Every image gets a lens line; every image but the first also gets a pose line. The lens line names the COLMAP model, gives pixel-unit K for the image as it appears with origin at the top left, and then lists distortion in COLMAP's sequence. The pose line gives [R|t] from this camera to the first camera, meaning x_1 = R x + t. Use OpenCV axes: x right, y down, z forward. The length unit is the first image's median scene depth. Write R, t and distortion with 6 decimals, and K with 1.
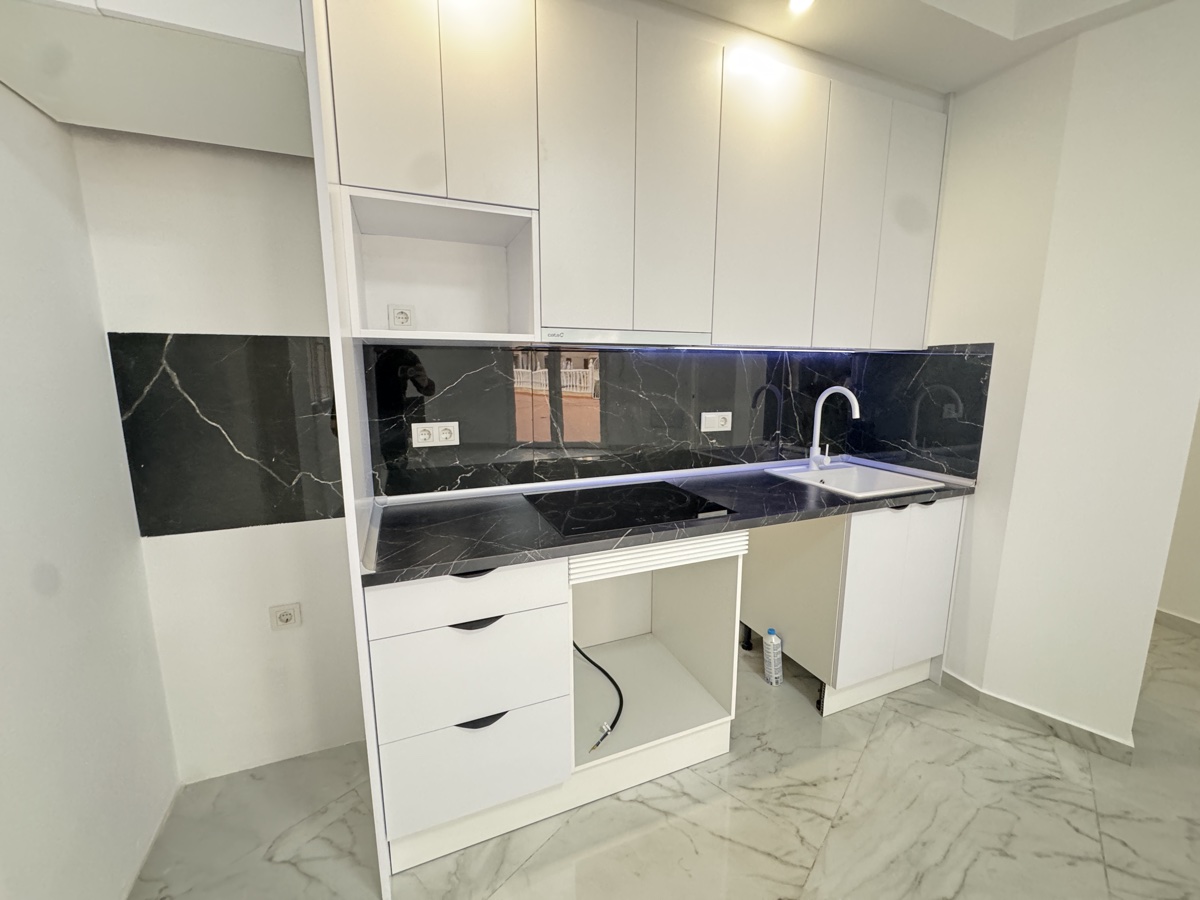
lens RADIAL K [[477.9, 0, 600.0], [0, 477.9, 450.0], [0, 0, 1]] dist [-0.003613, -0.000040]
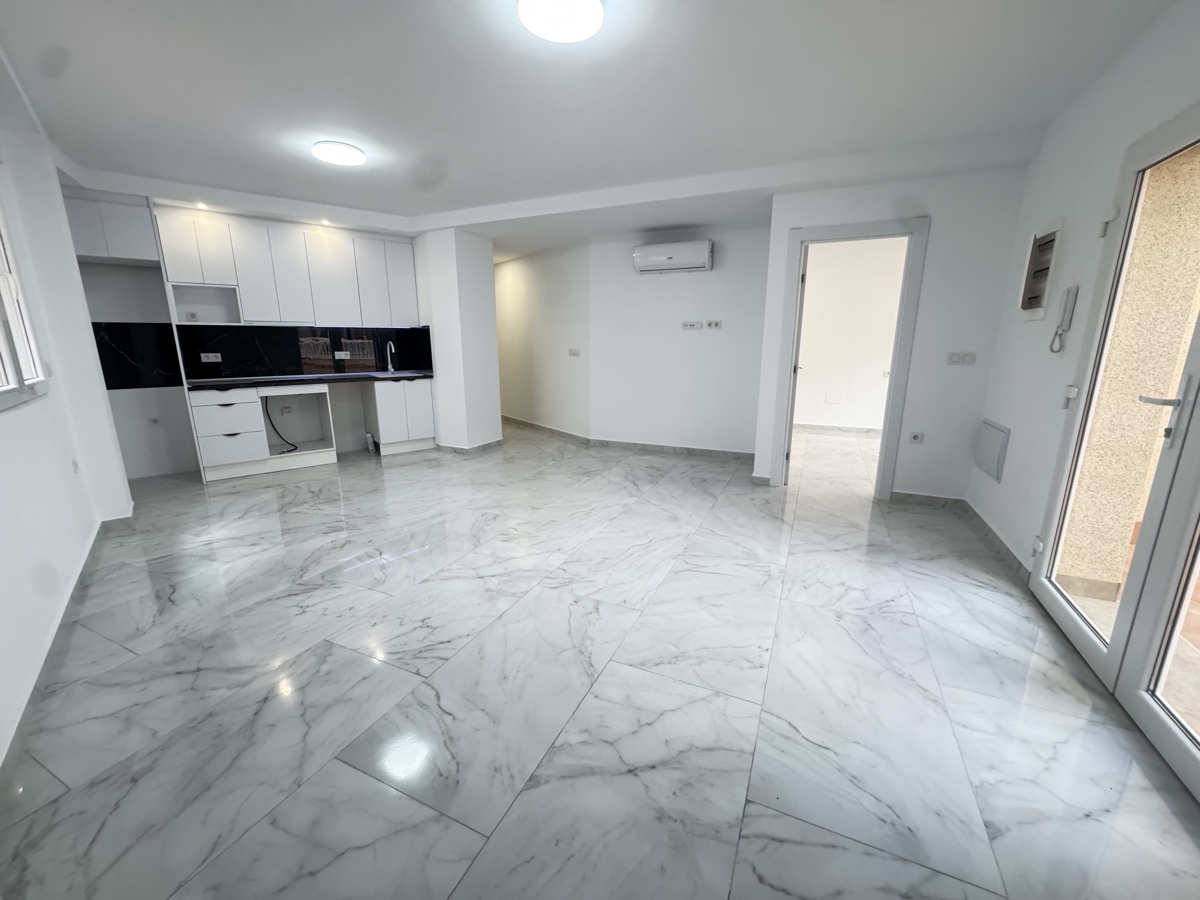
lens RADIAL K [[477.9, 0, 600.0], [0, 477.9, 450.0], [0, 0, 1]] dist [-0.003613, -0.000040]
pose [[0.954571, -0.068494, 0.290005, 1.051440], [0.050474, 0.996327, 0.069174, 0.456386], [-0.293678, -0.051393, 0.954522, -2.527097]]
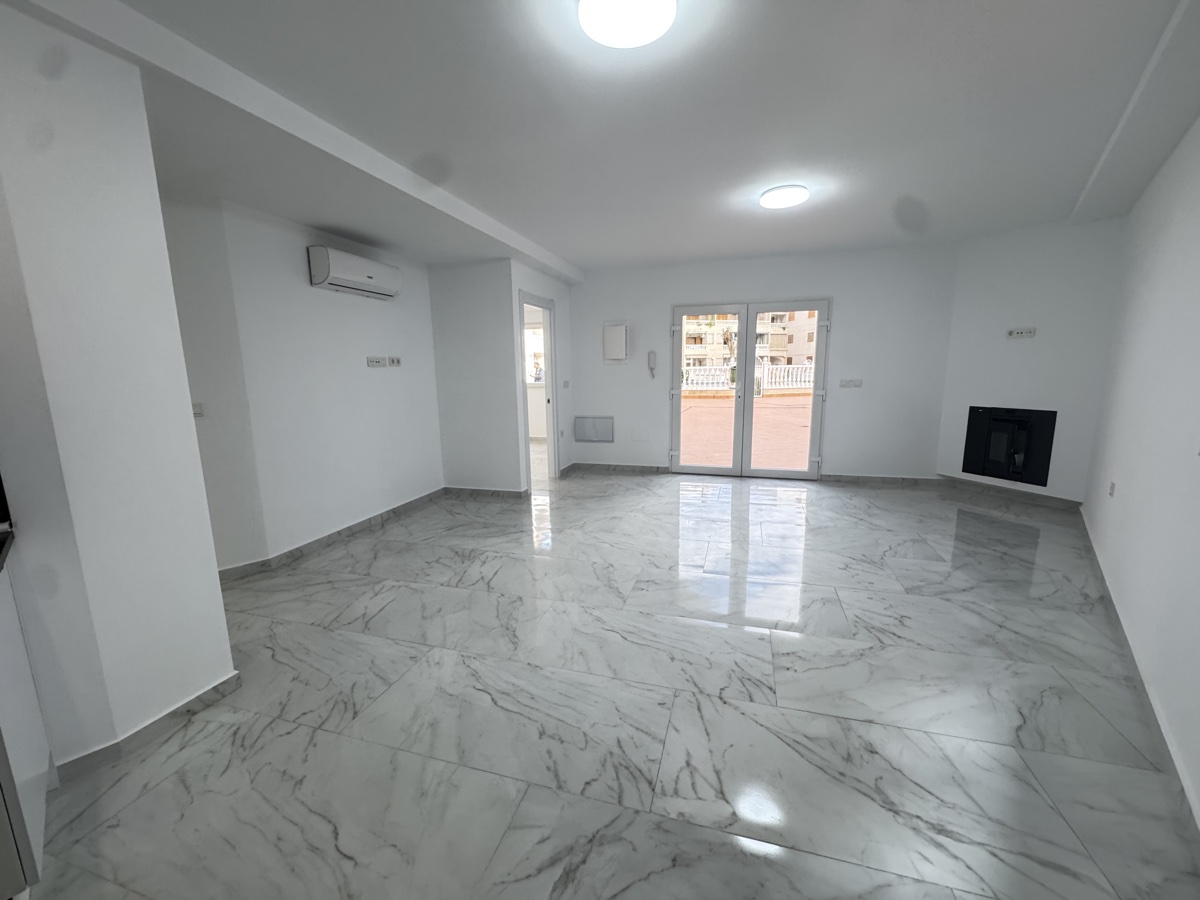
lens RADIAL K [[477.9, 0, 600.0], [0, 477.9, 450.0], [0, 0, 1]] dist [-0.003613, -0.000040]
pose [[-0.426329, -0.145424, 0.892802, -0.344767], [0.163981, 0.958214, 0.234383, -0.084300], [-0.889581, 0.246327, -0.384668, 0.492503]]
